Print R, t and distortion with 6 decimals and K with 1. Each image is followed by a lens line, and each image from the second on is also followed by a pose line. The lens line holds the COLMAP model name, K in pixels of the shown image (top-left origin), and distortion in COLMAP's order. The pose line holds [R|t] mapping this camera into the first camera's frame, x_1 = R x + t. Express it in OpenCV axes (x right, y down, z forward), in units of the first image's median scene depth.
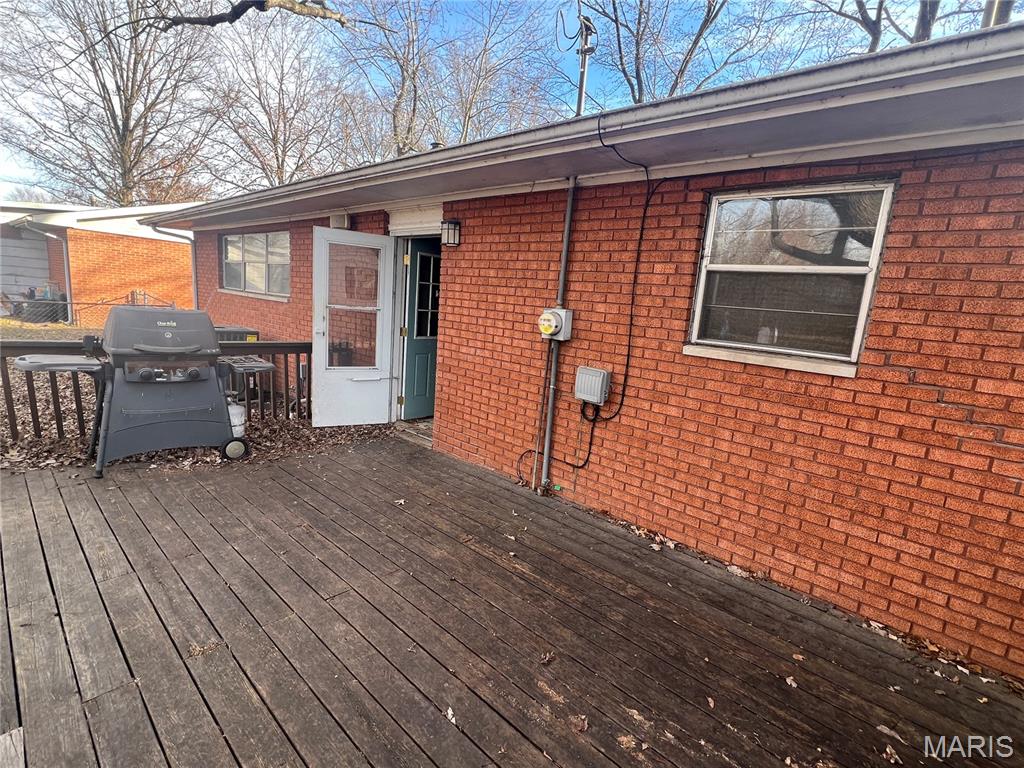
lens RADIAL K [[478.8, 0, 513.7], [0, 478.8, 383.5], [0, 0, 1]] dist [0.000415, -0.001165]
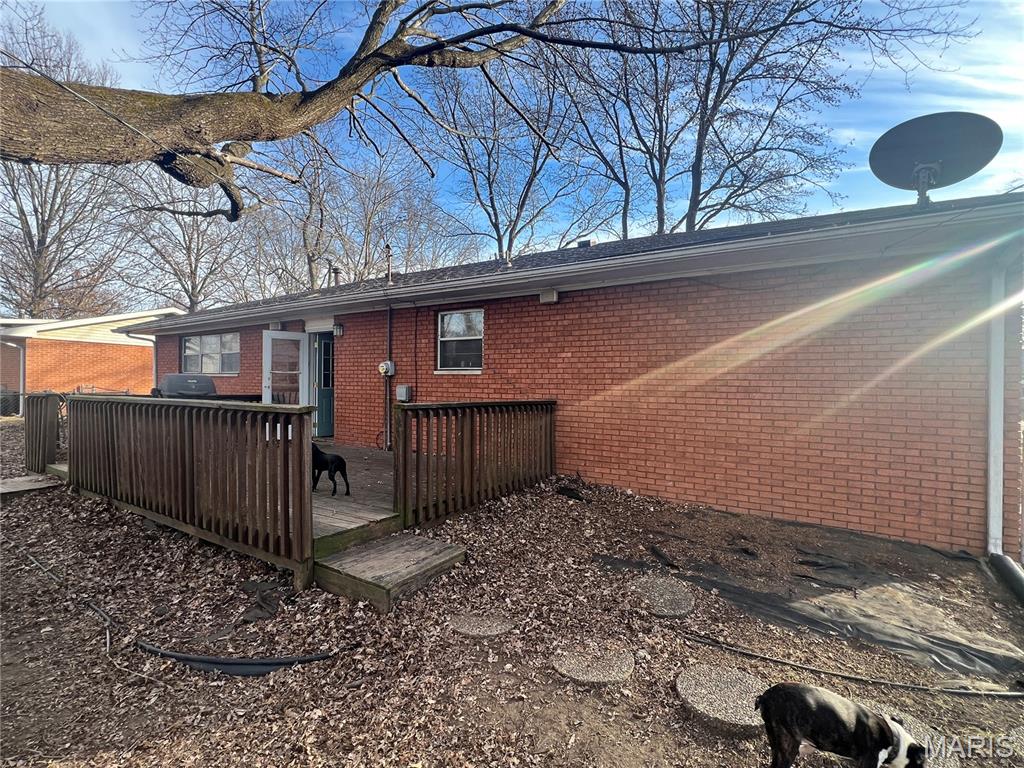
lens RADIAL K [[478.8, 0, 509.6], [0, 478.8, 383.4], [0, 0, 1]] dist [0.000415, -0.001165]
pose [[0.985100, -0.070484, 0.156875, 0.224221], [0.095363, 0.982952, -0.157198, 0.262920], [-0.143121, 0.169816, 0.975028, -0.929658]]
